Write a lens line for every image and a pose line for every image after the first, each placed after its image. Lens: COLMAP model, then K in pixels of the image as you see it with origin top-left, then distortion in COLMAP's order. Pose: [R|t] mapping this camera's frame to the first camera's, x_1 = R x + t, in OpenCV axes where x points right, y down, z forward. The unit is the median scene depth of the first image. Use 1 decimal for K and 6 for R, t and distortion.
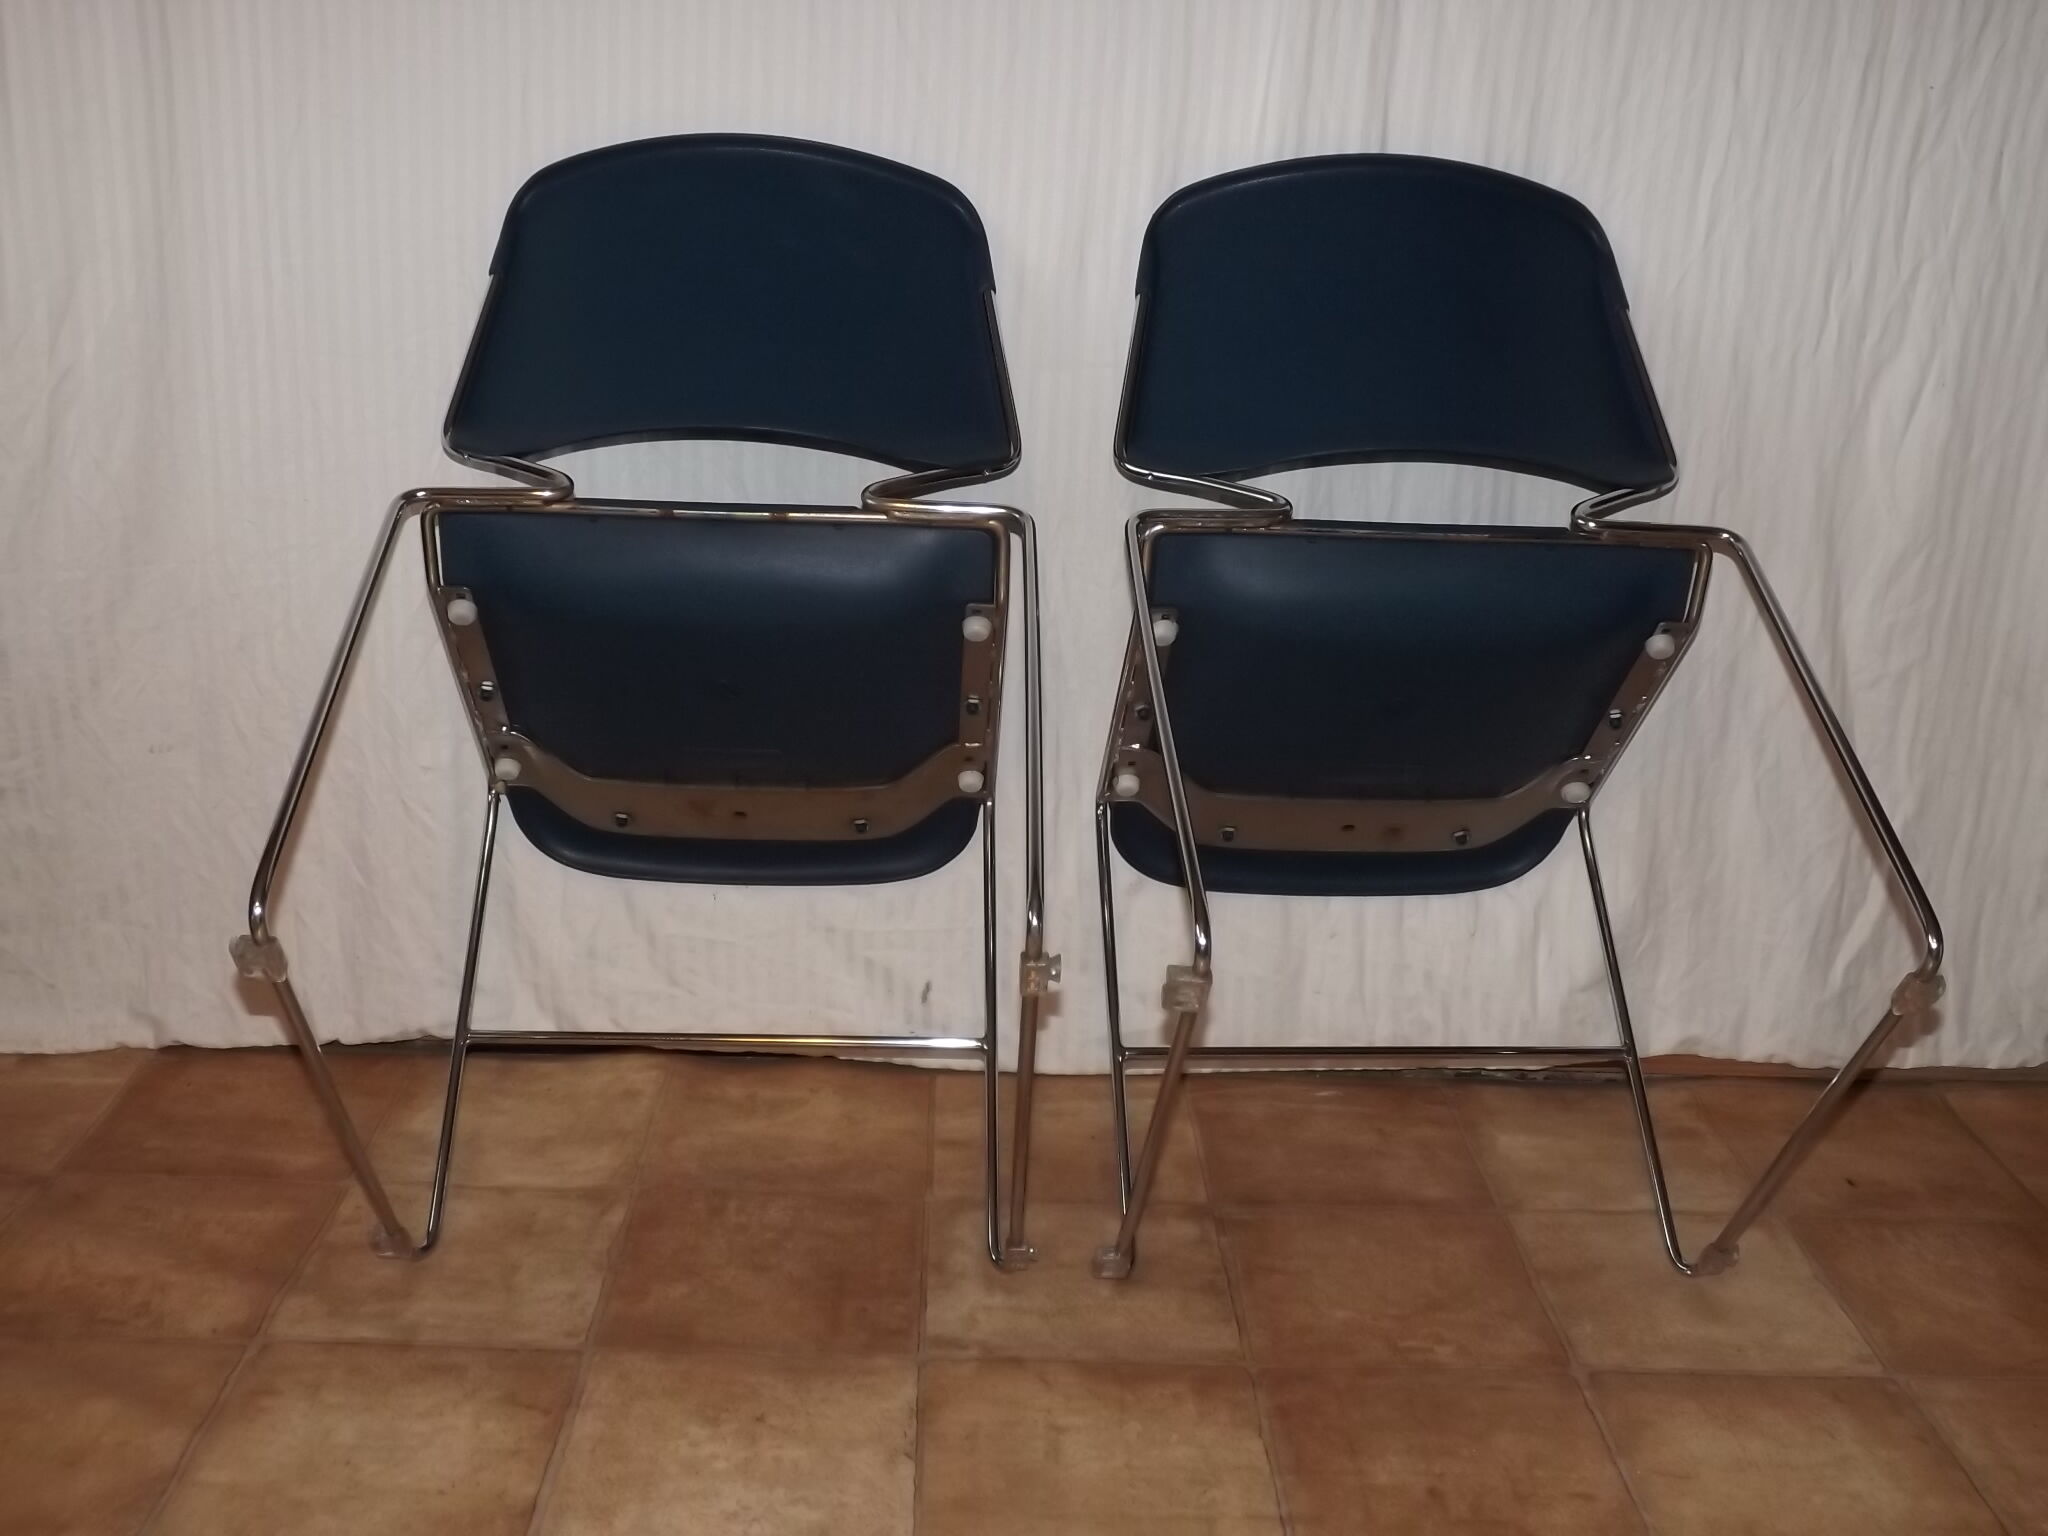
lens RADIAL K [[2065.2, 0, 1014.8], [0, 2065.2, 823.8], [0, 0, 1]] dist [-0.031262, 0.000000]
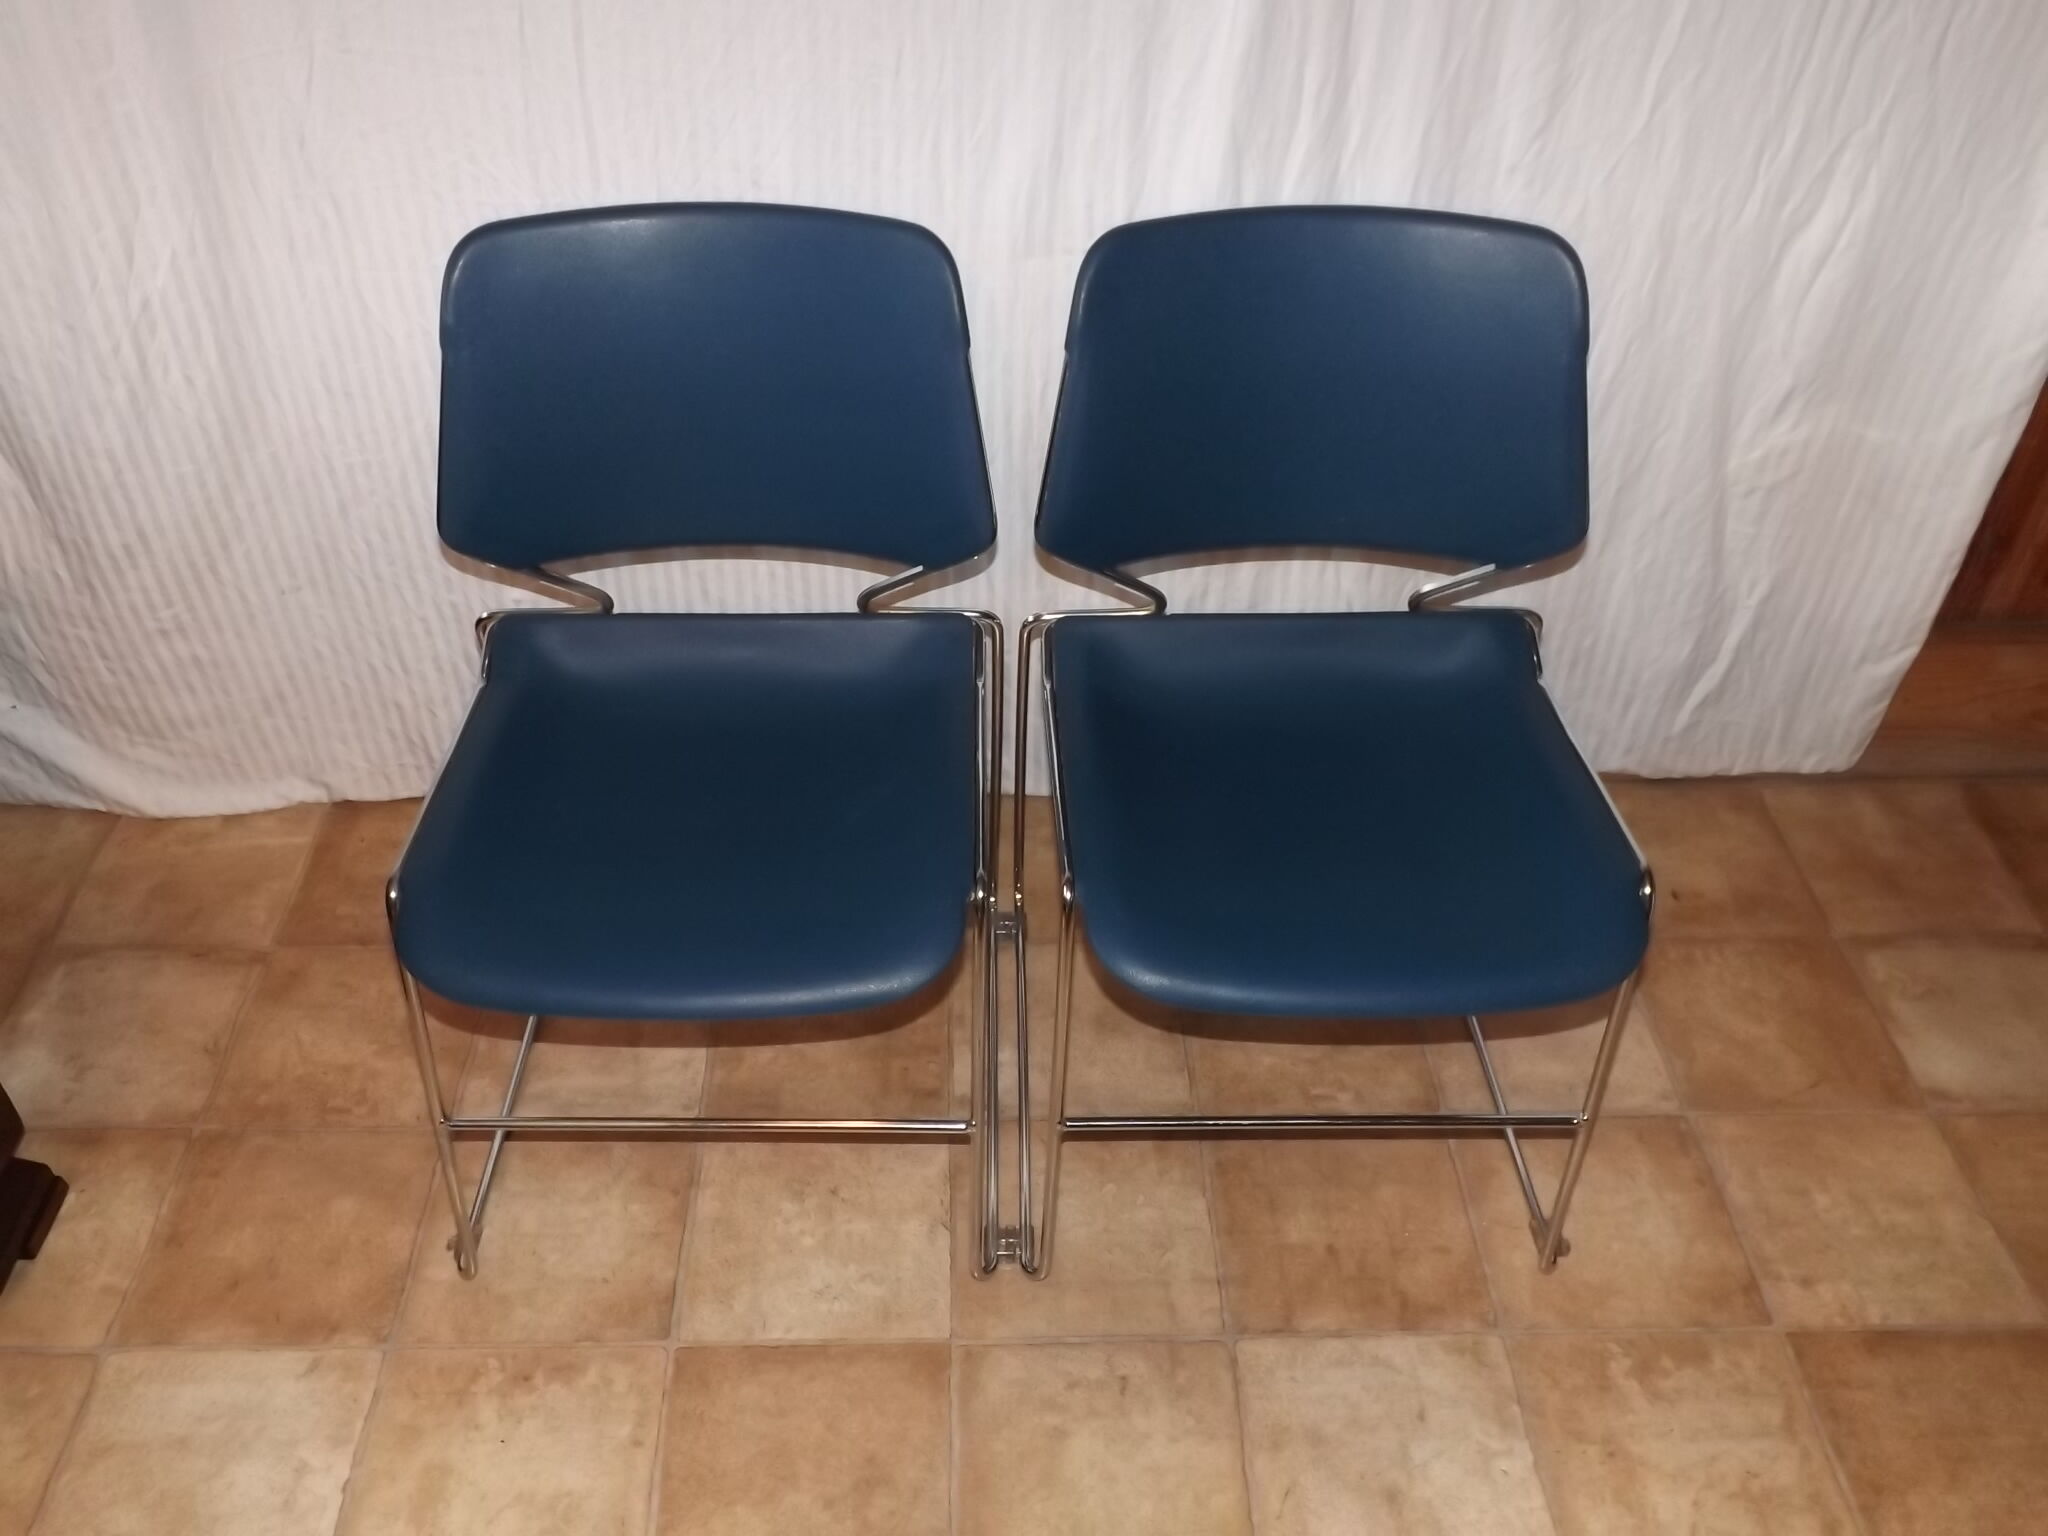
lens RADIAL K [[1657.0, 0, 994.9], [0, 1657.0, 762.8], [0, 0, 1]] dist [-0.002924, 0.013996]
pose [[0.999599, -0.023837, -0.015276, 0.004459], [0.027804, 0.928210, 0.371017, -0.314484], [0.005336, -0.371293, 0.928501, 0.080126]]
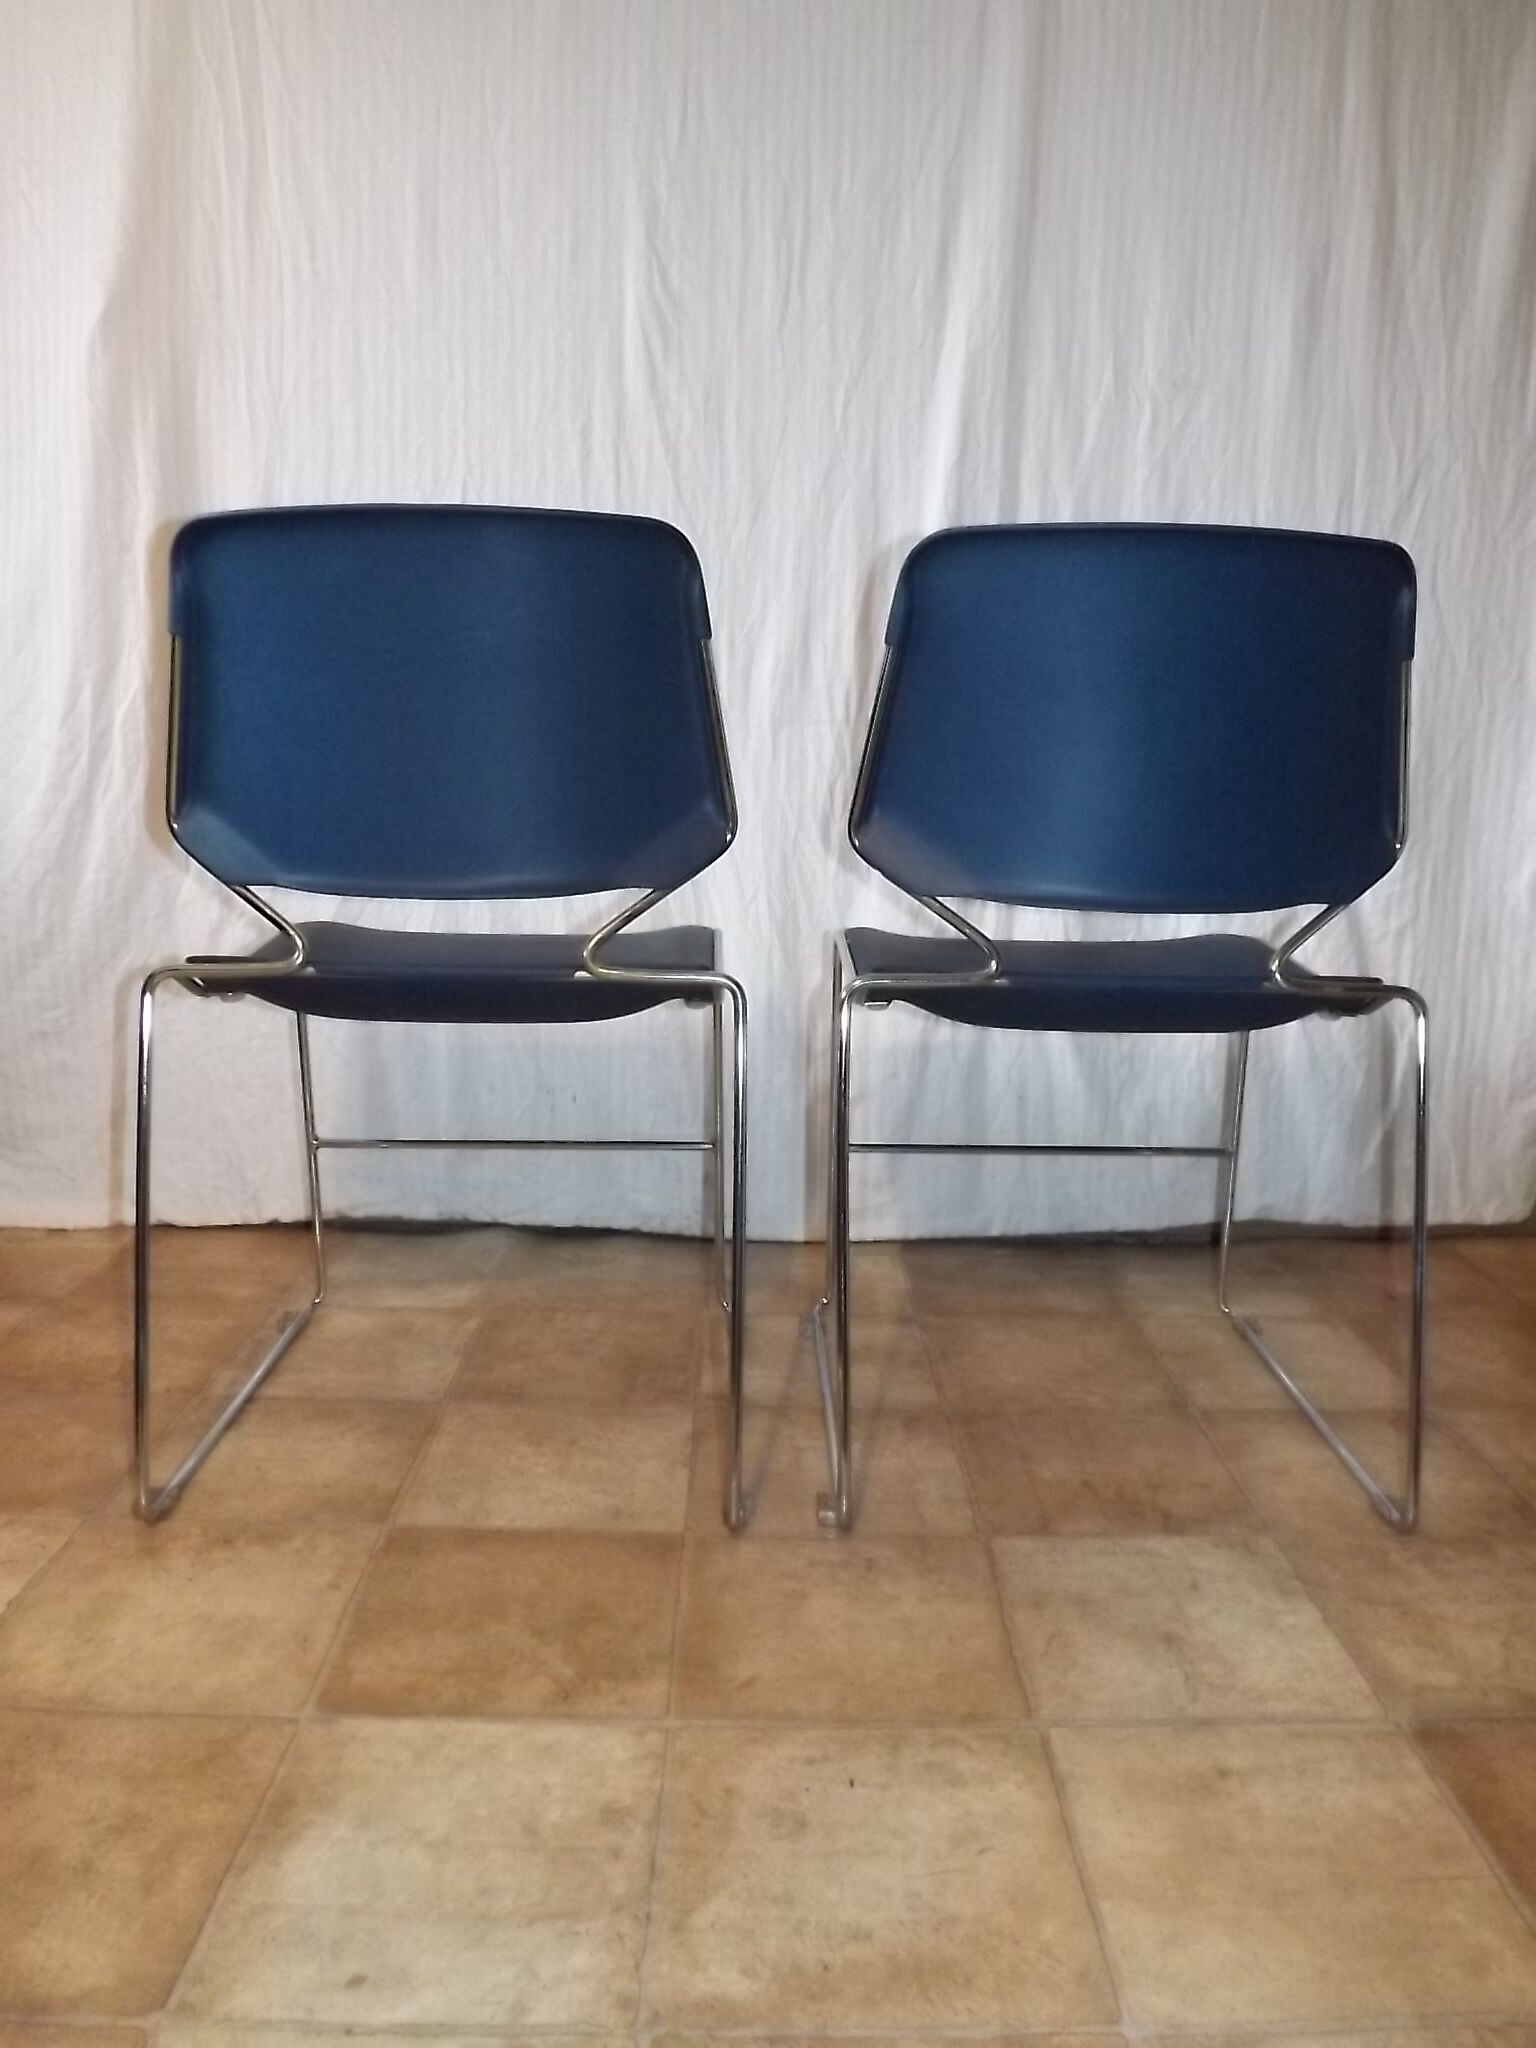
lens RADIAL K [[1442.6, 0, 775.2], [0, 1442.6, 1007.2], [0, 0, 1]] dist [-0.065404, 0.023188]
pose [[0.999818, -0.016977, -0.008734, 0.015523], [0.015448, 0.988198, -0.152402, 0.131034], [0.011218, 0.152239, 0.988280, 0.045769]]
